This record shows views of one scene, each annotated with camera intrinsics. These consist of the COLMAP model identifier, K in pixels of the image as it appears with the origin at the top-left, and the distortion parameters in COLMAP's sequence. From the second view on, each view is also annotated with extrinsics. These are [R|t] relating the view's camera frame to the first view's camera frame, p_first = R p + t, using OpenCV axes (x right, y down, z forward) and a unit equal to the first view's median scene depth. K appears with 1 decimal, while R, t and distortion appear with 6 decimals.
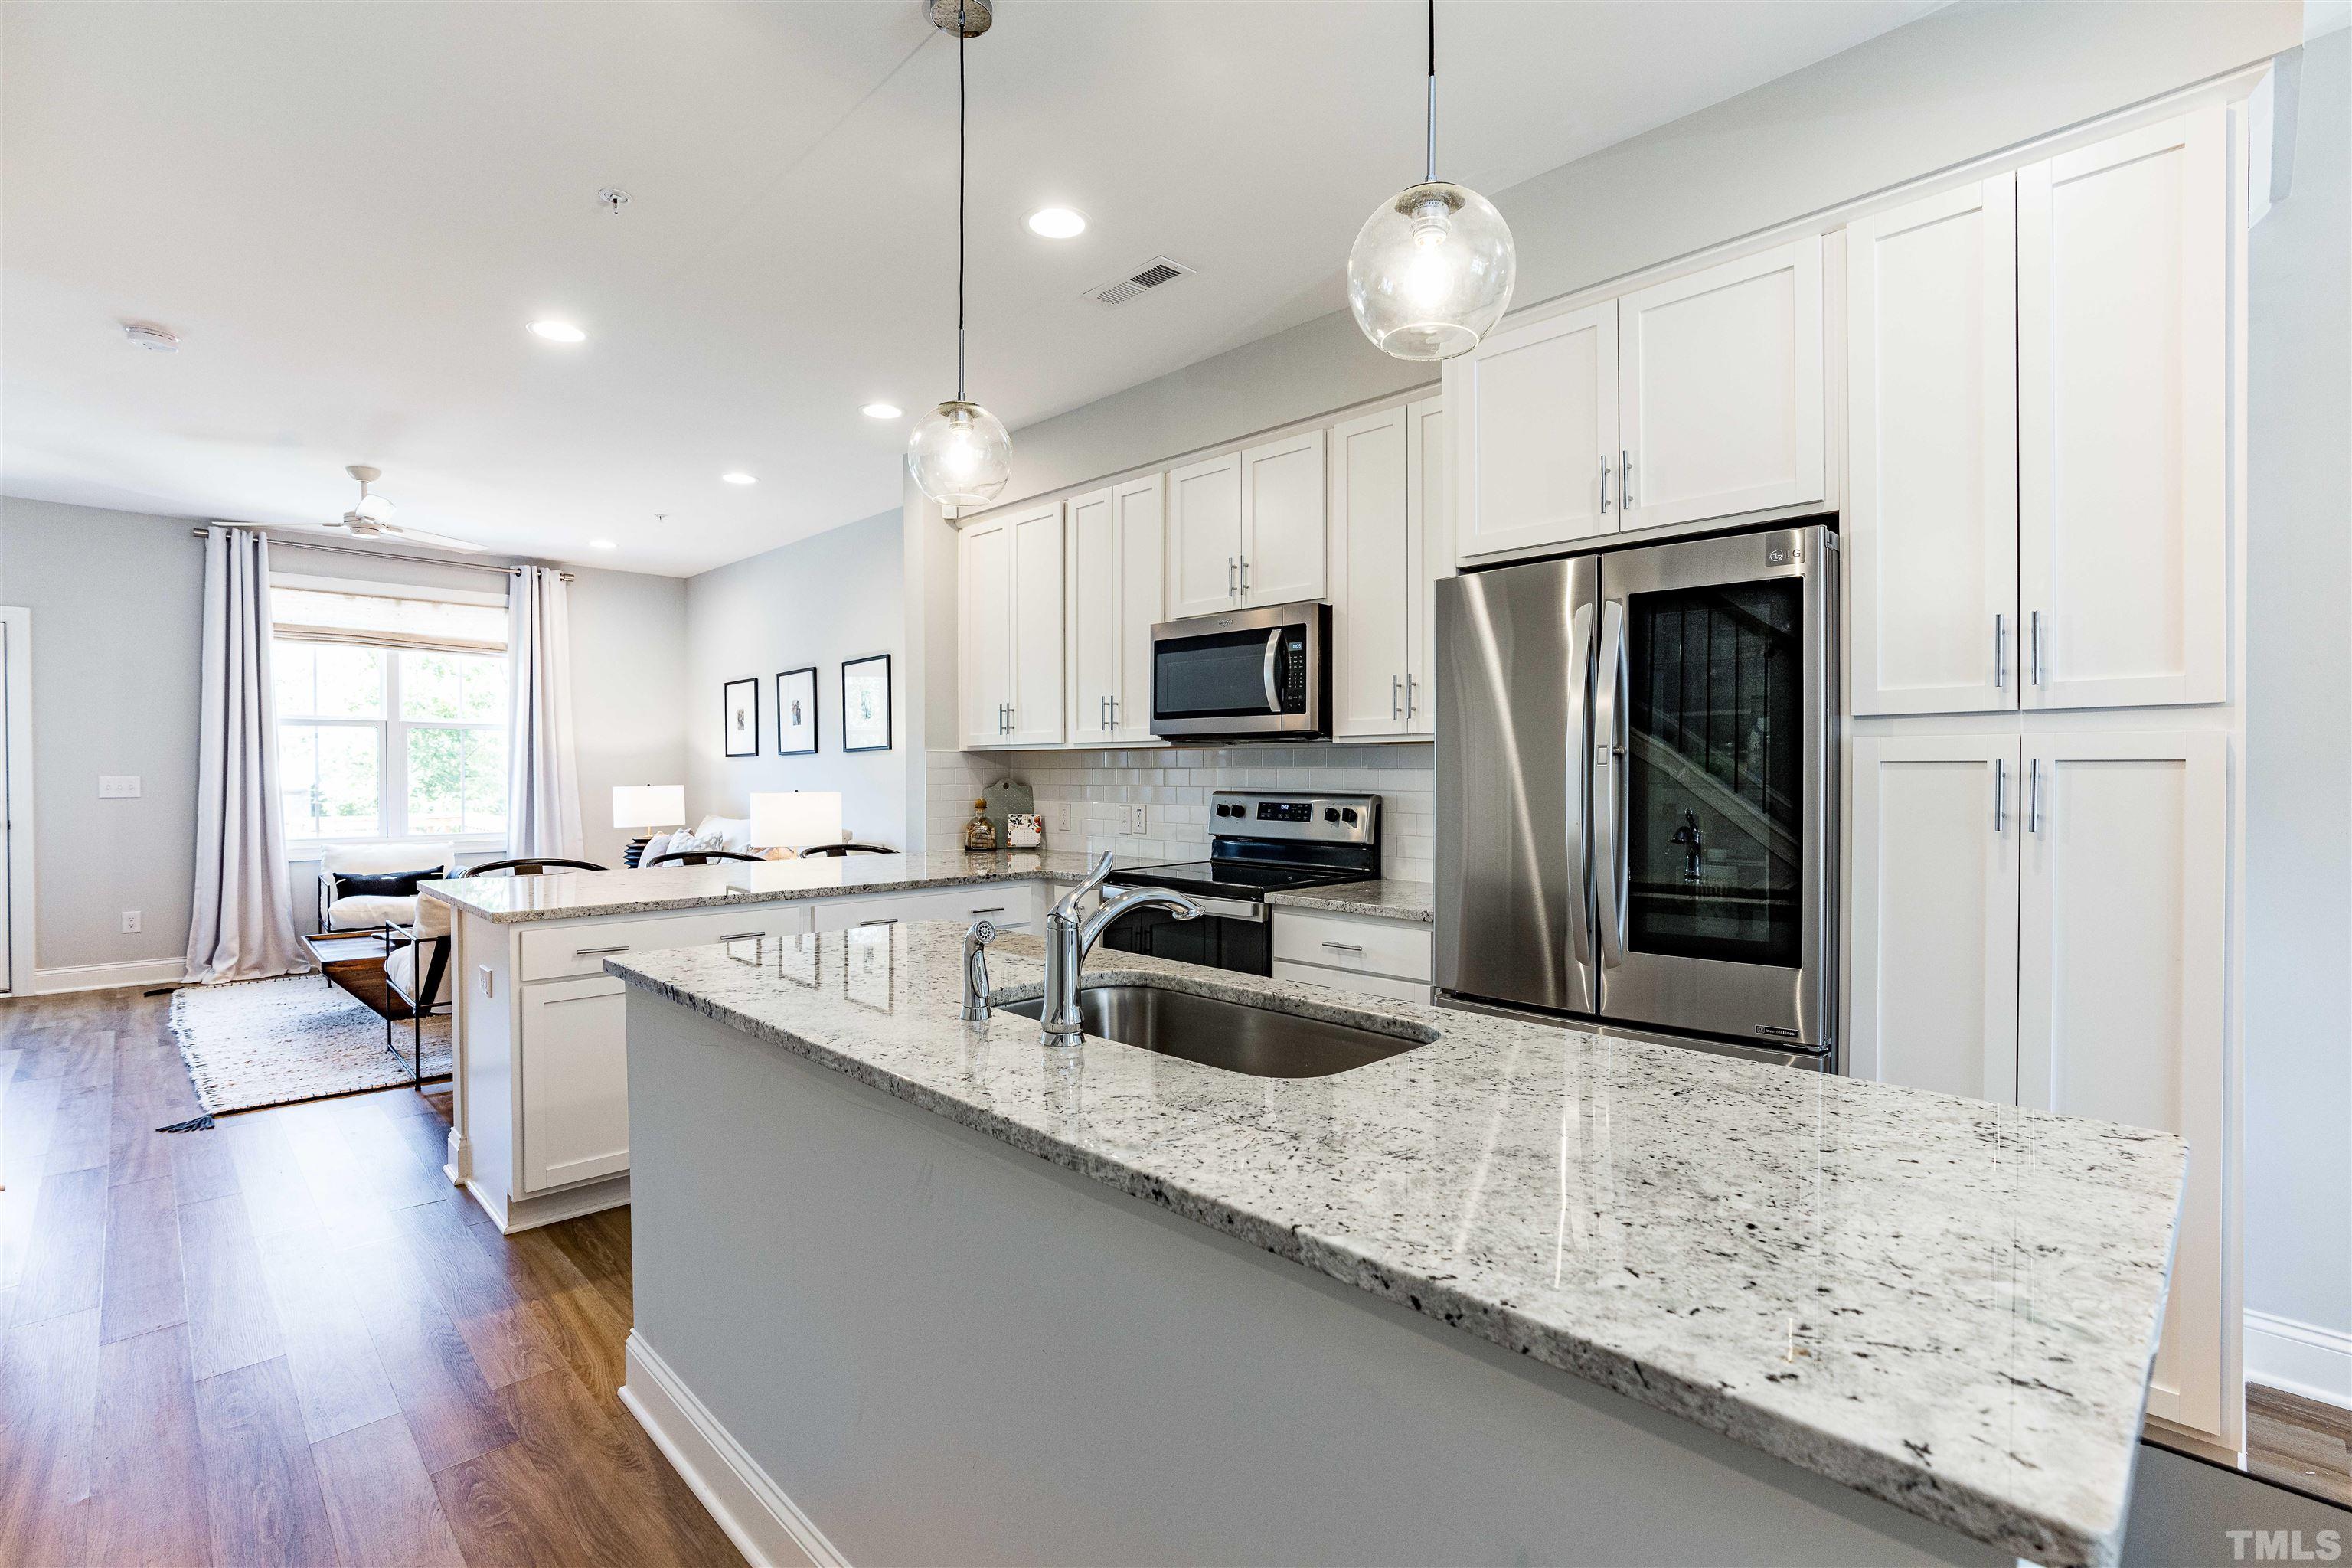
lens RADIAL K [[1074.5, 0, 1164.6], [0, 1074.5, 780.3], [0, 0, 1]] dist [-0.035591, 0.015535]
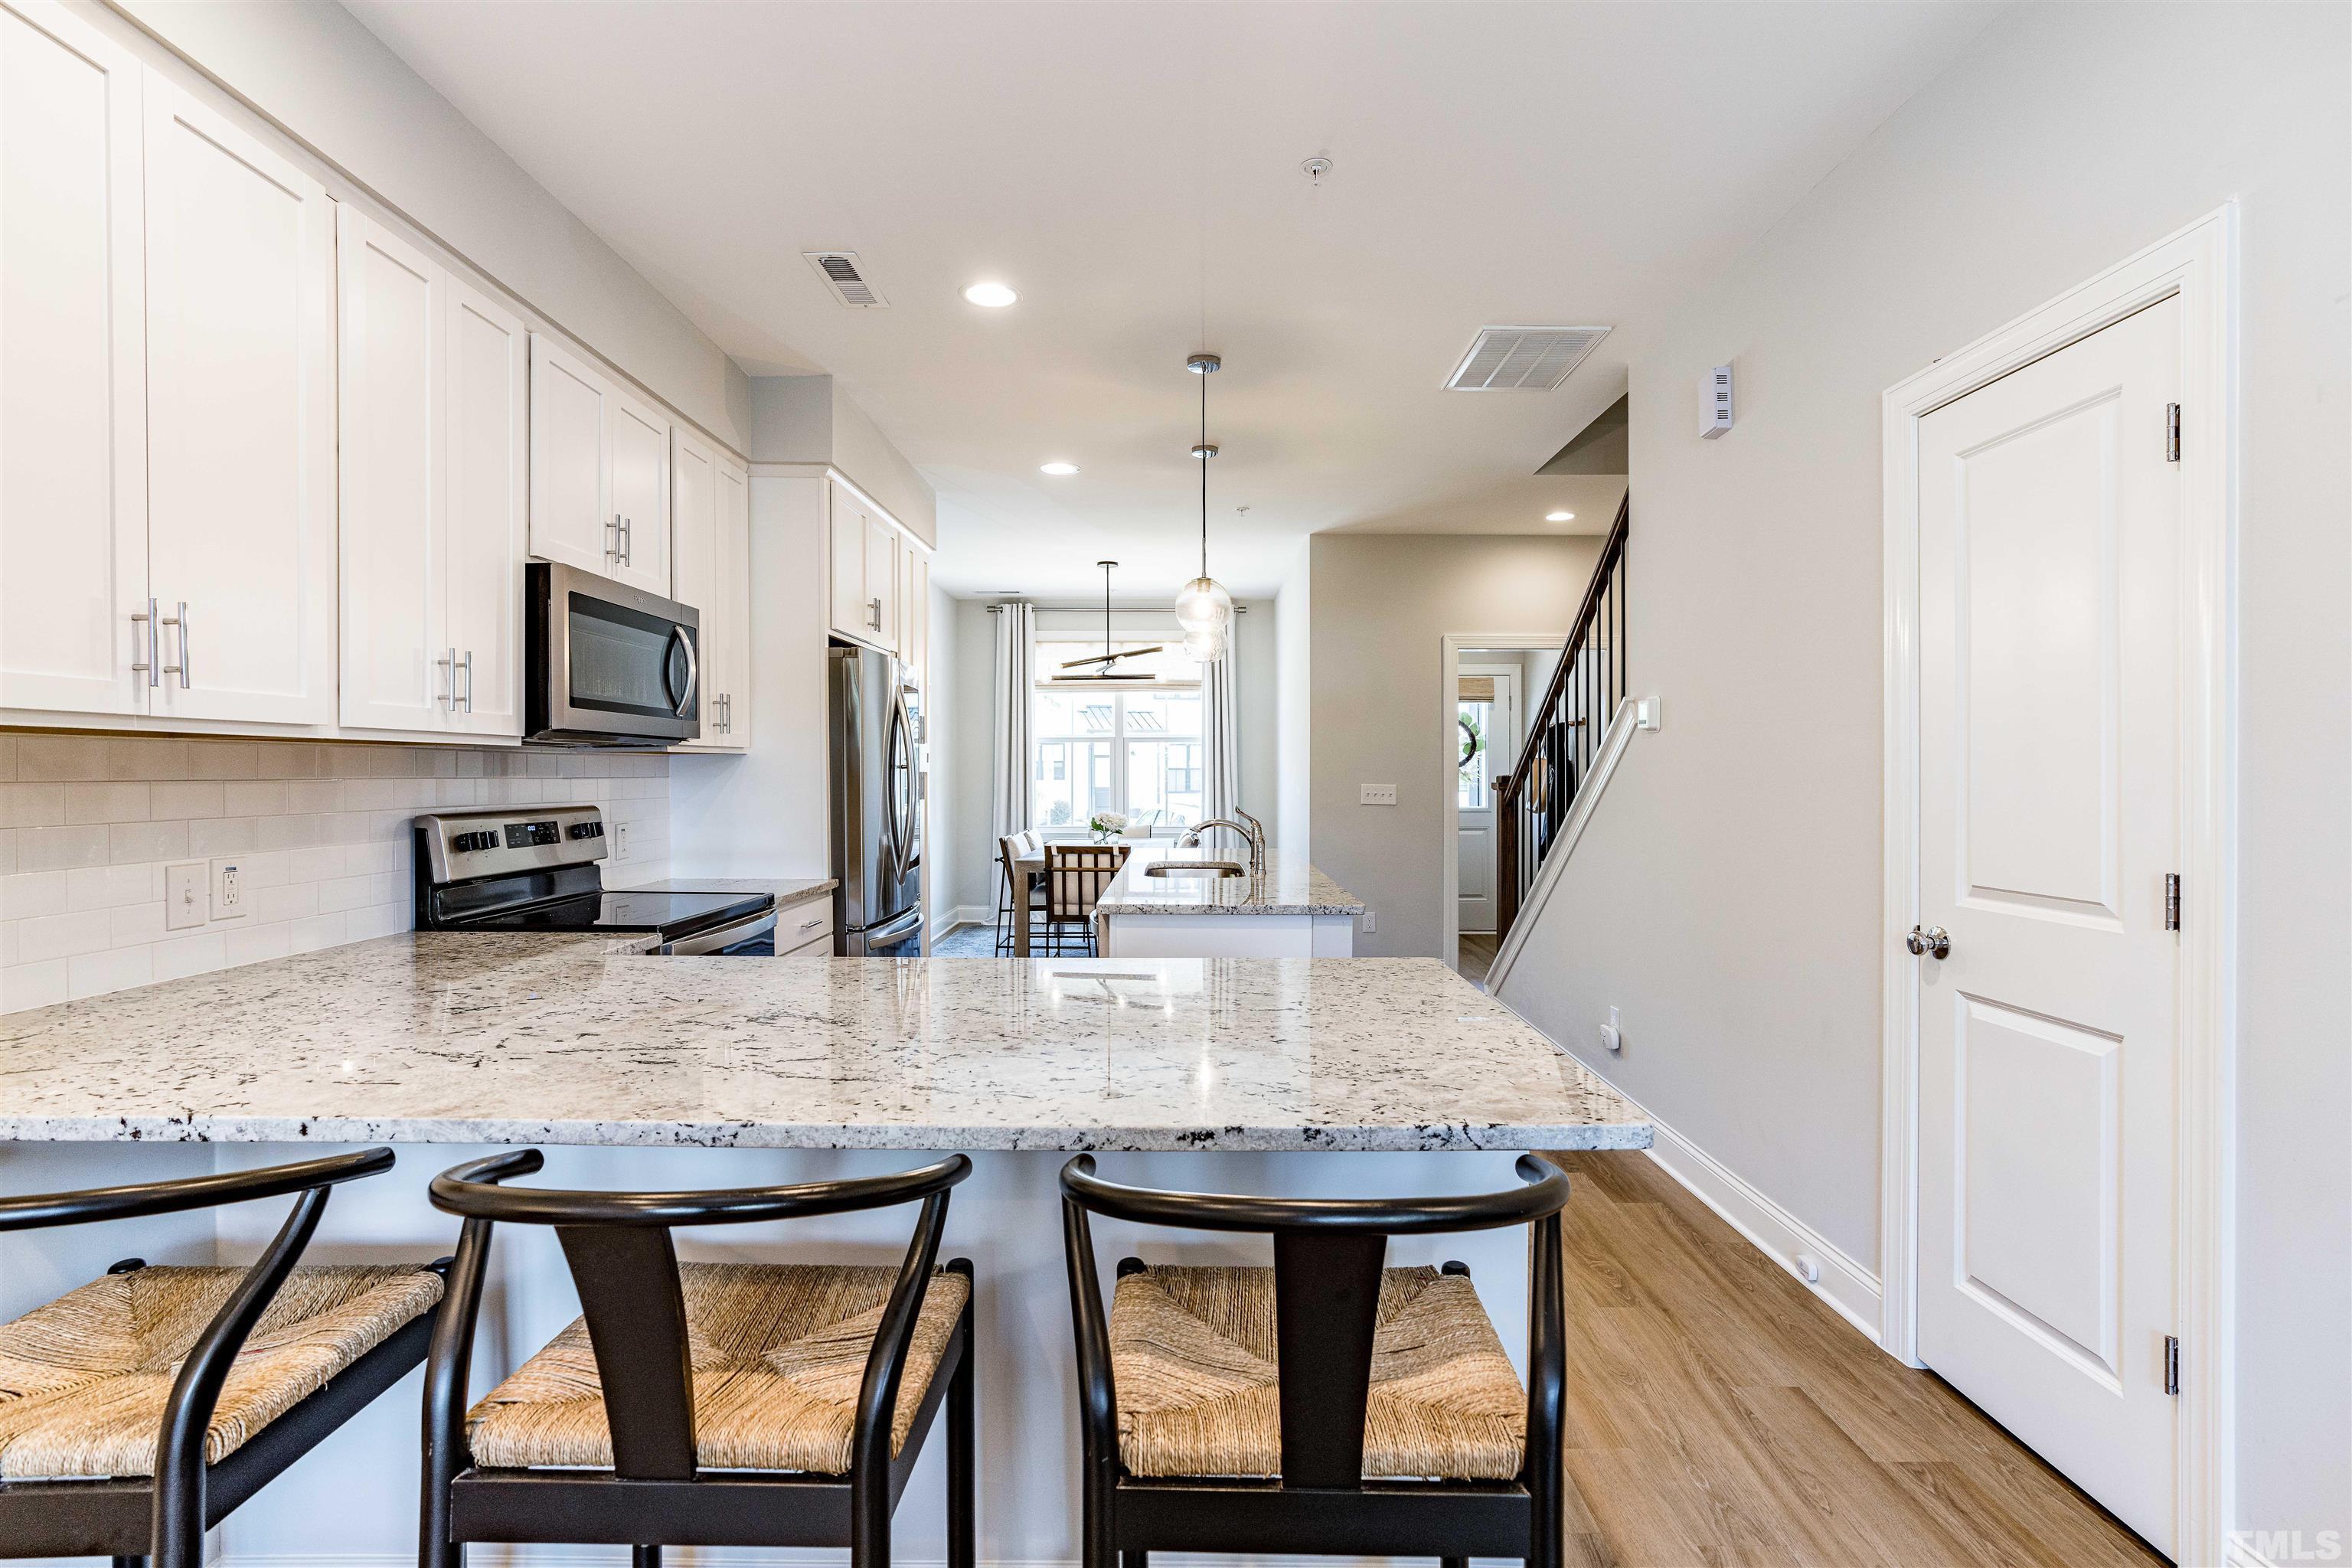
lens RADIAL K [[1074.5, 0, 1169.3], [0, 1074.5, 782.8], [0, 0, 1]] dist [-0.035591, 0.015535]
pose [[-0.695297, -0.009246, 0.718663, -0.480562], [0.002906, 0.999873, 0.015676, -0.011542], [-0.718716, 0.012988, -0.695182, 0.758460]]
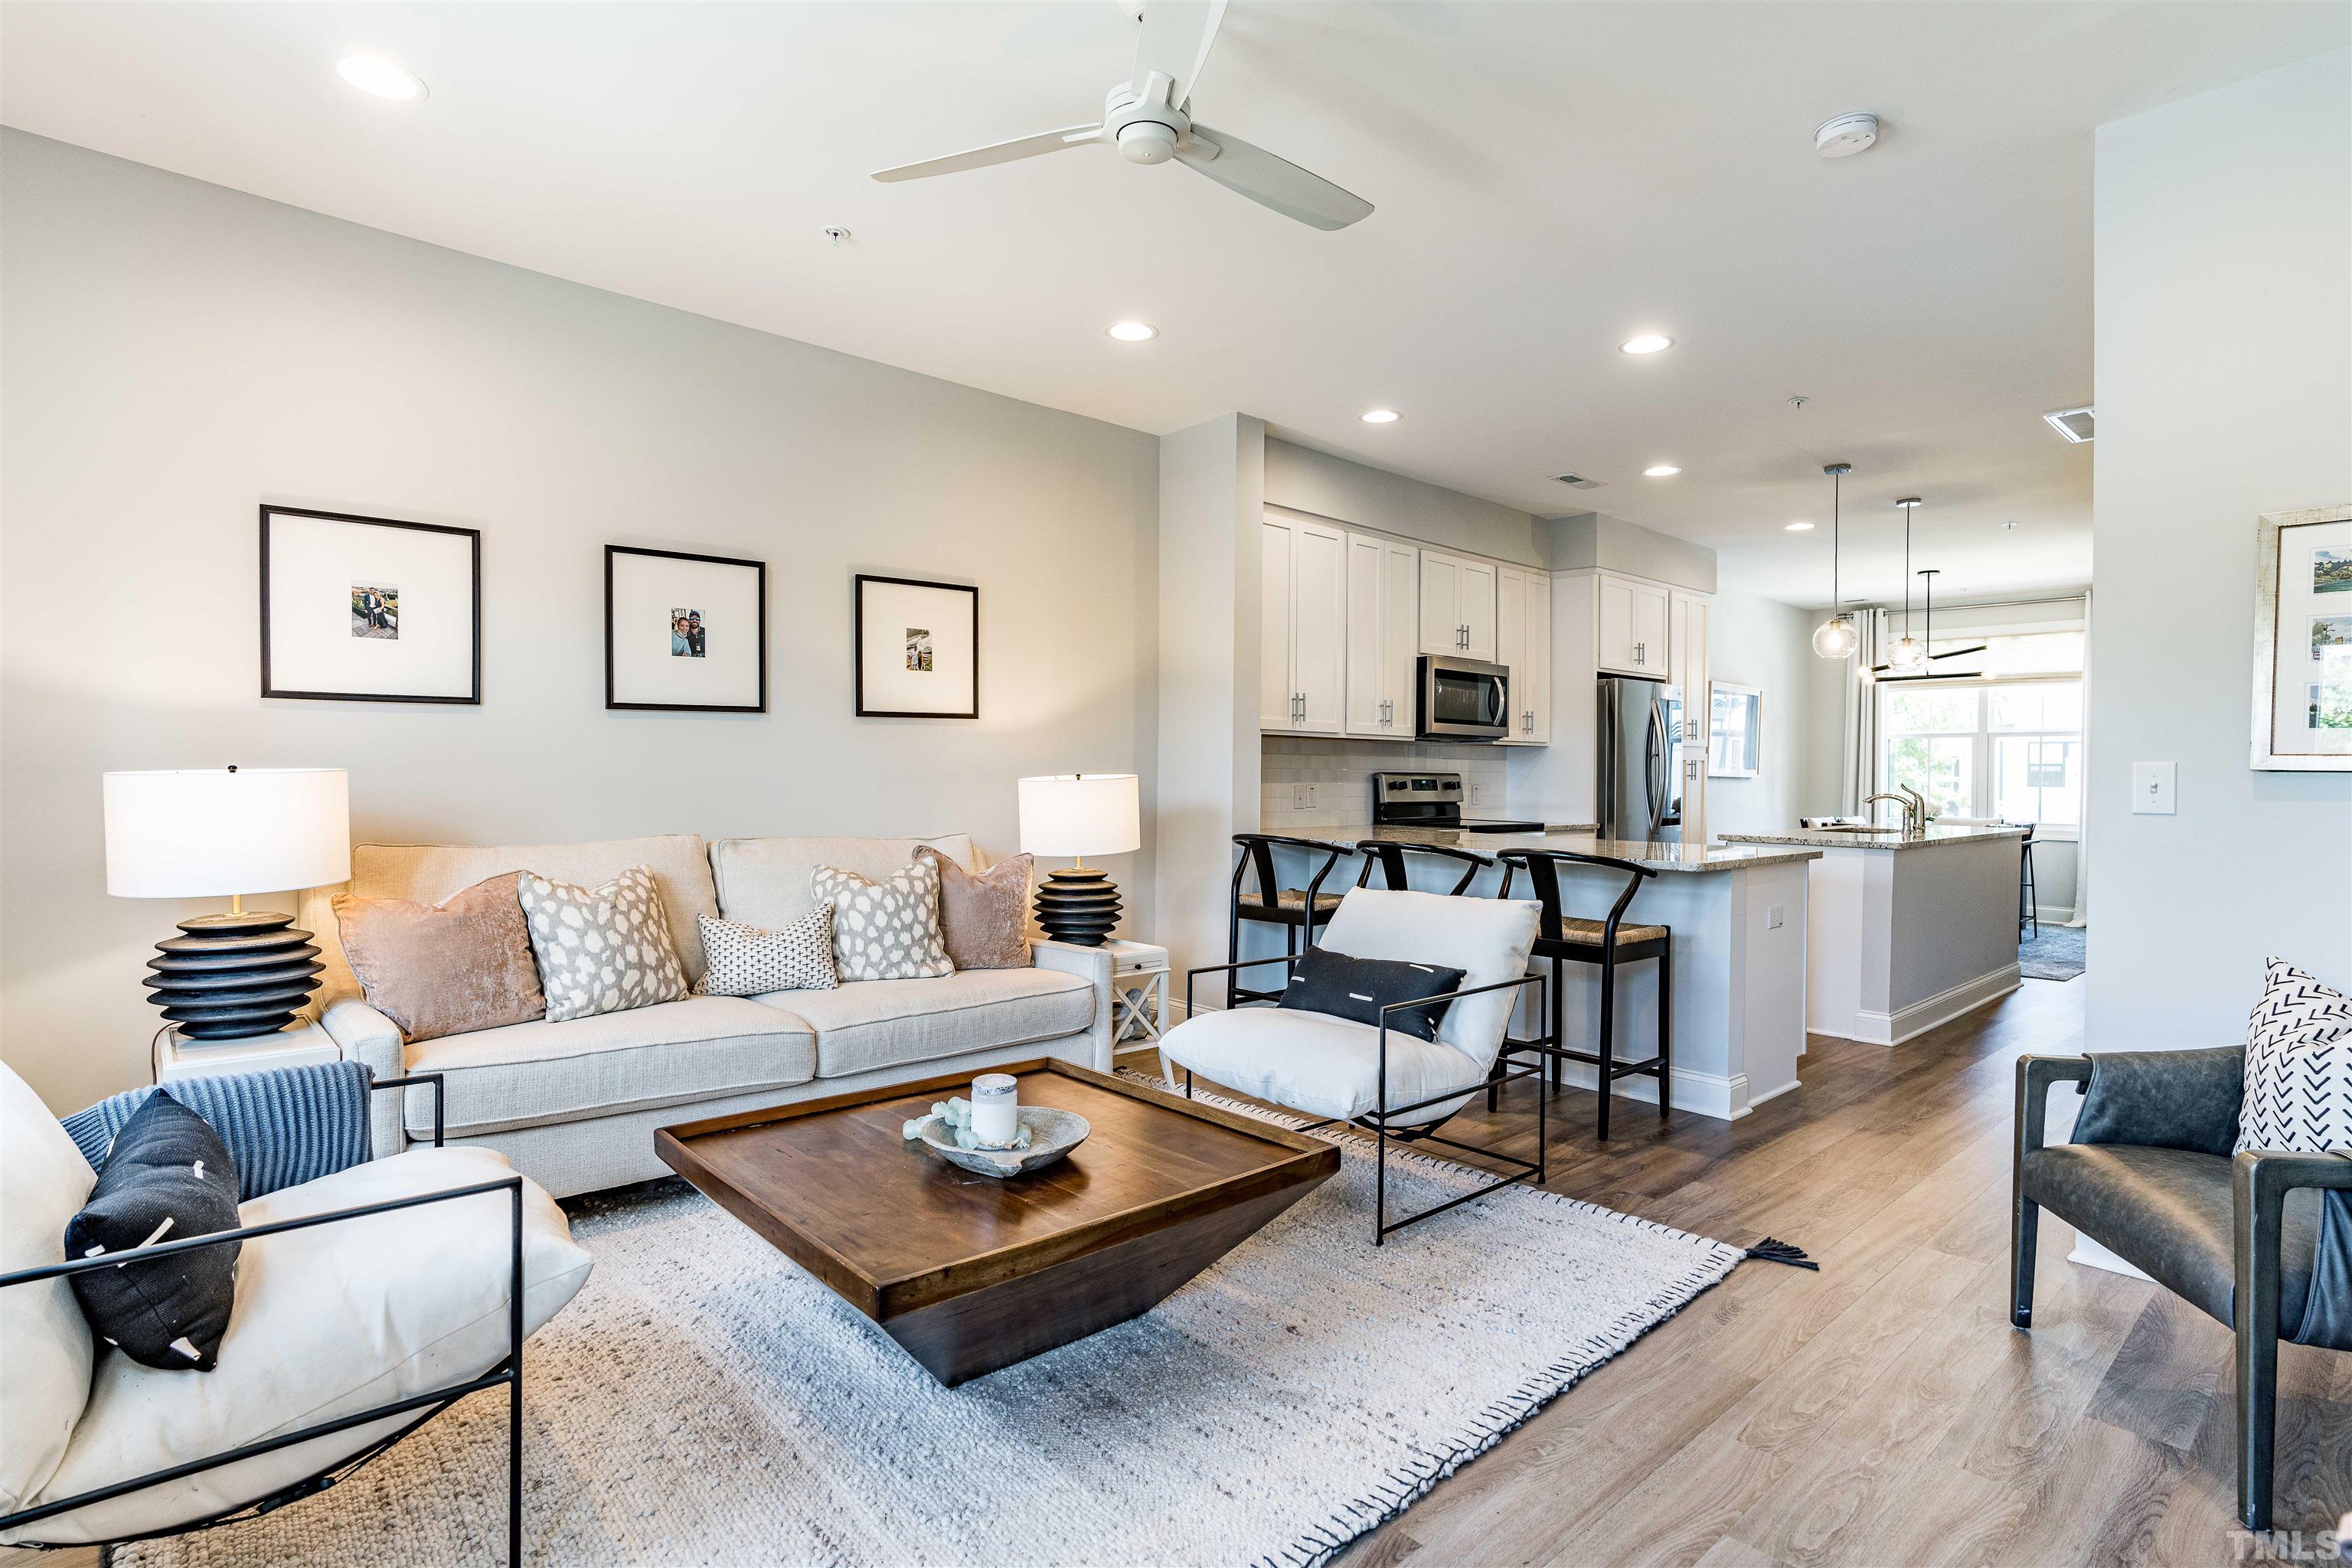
lens RADIAL K [[1152.1, 0, 1185.1], [0, 1152.1, 780.2], [0, 0, 1]] dist [-0.019539, 0.001465]
pose [[0.050091, -0.010056, 0.998694, -1.005021], [-0.004574, 0.999937, 0.010298, 0.004350], [-0.998734, -0.005084, 0.050041, 0.798430]]
